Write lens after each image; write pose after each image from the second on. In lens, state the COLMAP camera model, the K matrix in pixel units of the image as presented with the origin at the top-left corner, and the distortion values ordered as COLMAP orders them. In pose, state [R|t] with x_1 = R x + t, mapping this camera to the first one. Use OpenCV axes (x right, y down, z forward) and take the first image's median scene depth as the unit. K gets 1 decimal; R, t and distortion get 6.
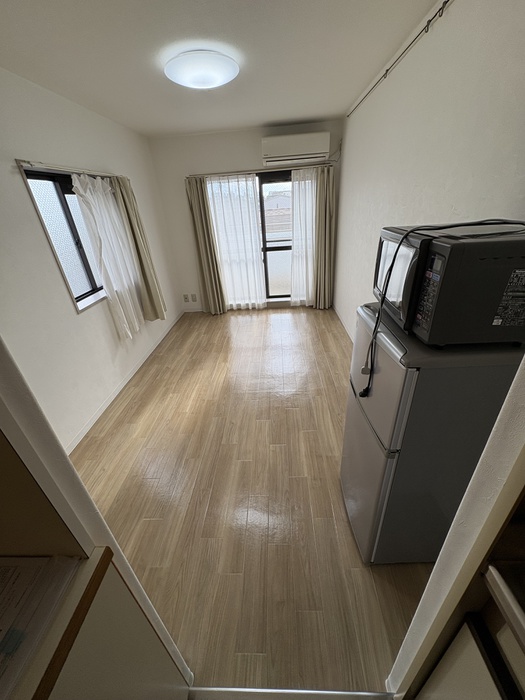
lens RADIAL K [[275.8, 0, 265.1], [0, 275.8, 347.6], [0, 0, 1]] dist [0.000499, -0.000990]
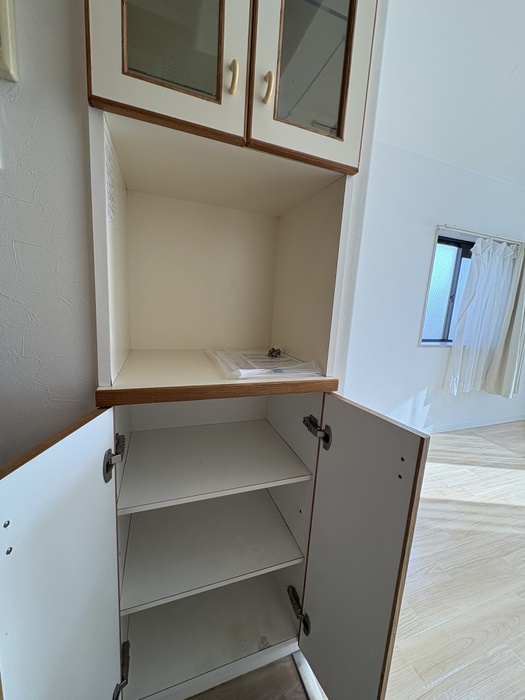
lens RADIAL K [[275.8, 0, 261.9], [0, 275.8, 348.4], [0, 0, 1]] dist [0.000499, -0.000990]
pose [[0.362399, 0.240729, -0.900398, 0.094373], [-0.509396, 0.860171, 0.024948, 0.163307], [0.780502, 0.449618, 0.434351, 0.018396]]
